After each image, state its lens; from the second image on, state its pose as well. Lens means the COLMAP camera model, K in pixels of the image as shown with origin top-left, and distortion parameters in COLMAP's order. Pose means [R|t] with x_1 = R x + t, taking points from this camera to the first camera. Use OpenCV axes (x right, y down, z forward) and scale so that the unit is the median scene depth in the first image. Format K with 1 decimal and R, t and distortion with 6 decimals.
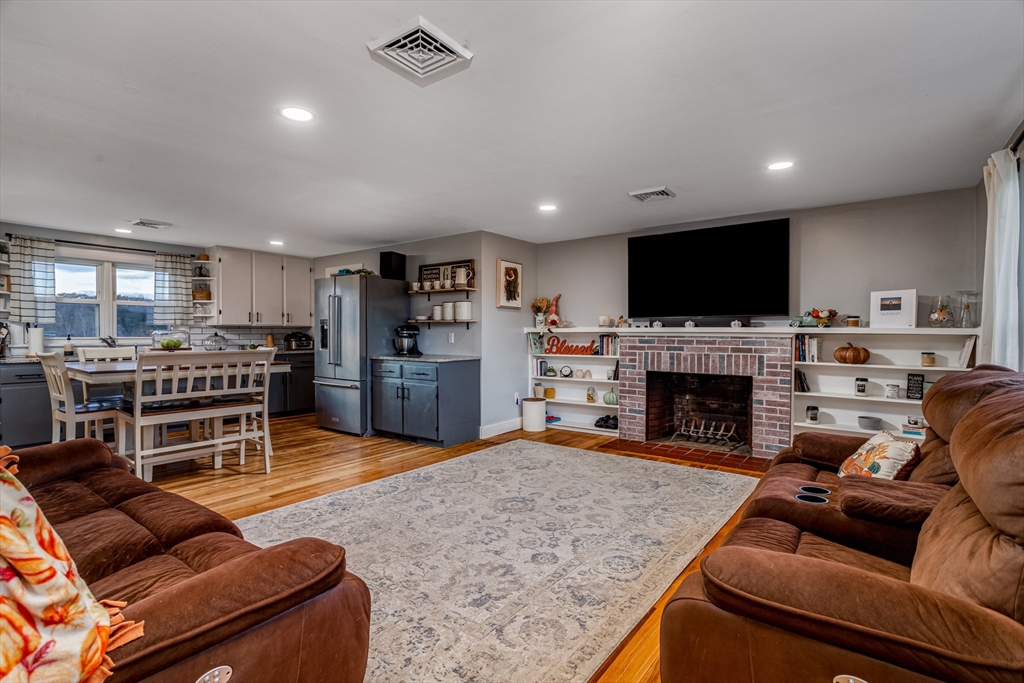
lens RADIAL K [[485.4, 0, 501.2], [0, 485.4, 341.4], [0, 0, 1]] dist [-0.002969, 0.000420]
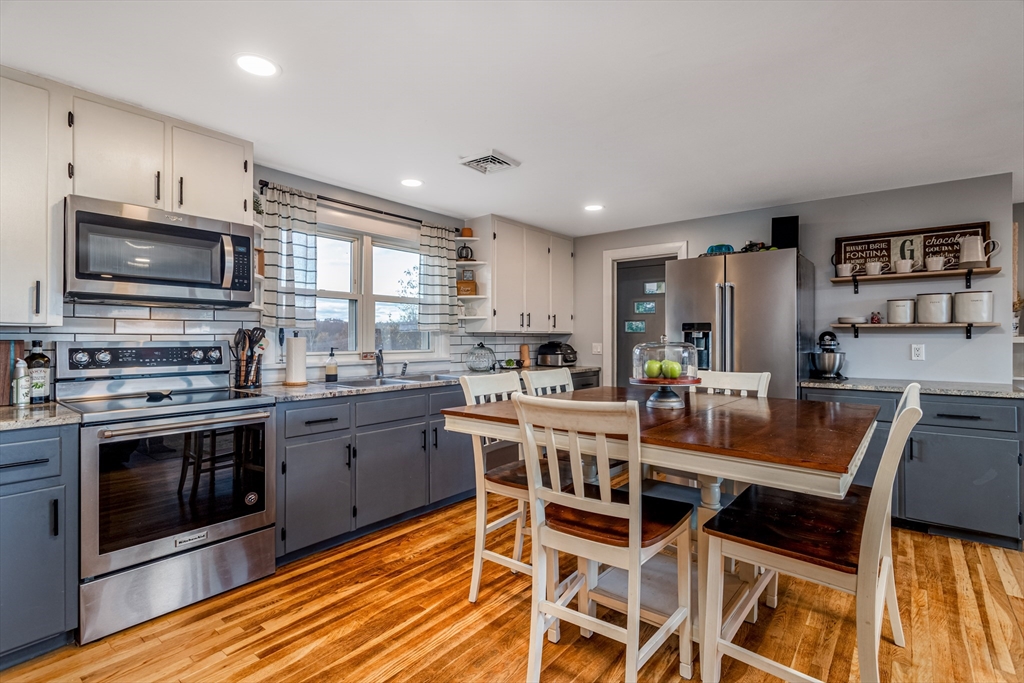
lens RADIAL K [[485.4, 0, 501.6], [0, 485.4, 344.0], [0, 0, 1]] dist [-0.002969, 0.000420]
pose [[0.999021, -0.000290, -0.044231, -0.769442], [0.000120, 0.999993, -0.003851, -0.019564], [0.044232, 0.003842, 0.999014, 0.457510]]
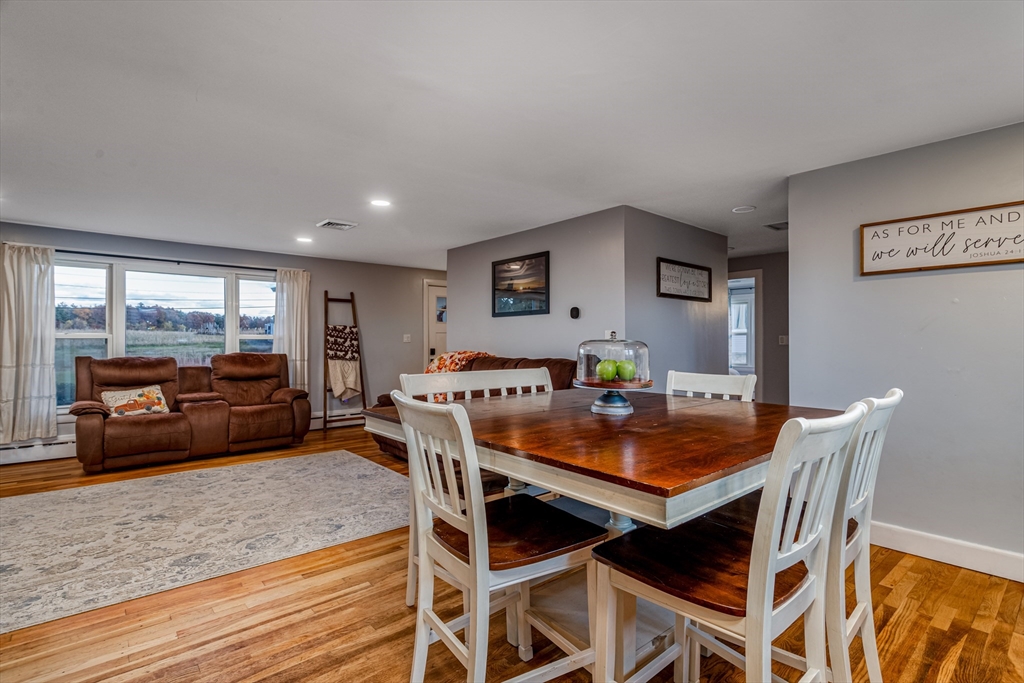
lens RADIAL K [[485.4, 0, 508.0], [0, 485.4, 344.8], [0, 0, 1]] dist [-0.002969, 0.000420]
pose [[-0.979174, -0.004944, 0.202961, -0.630565], [0.000310, 0.999666, 0.025843, -0.028916], [-0.203020, 0.025368, -0.978846, 1.354585]]
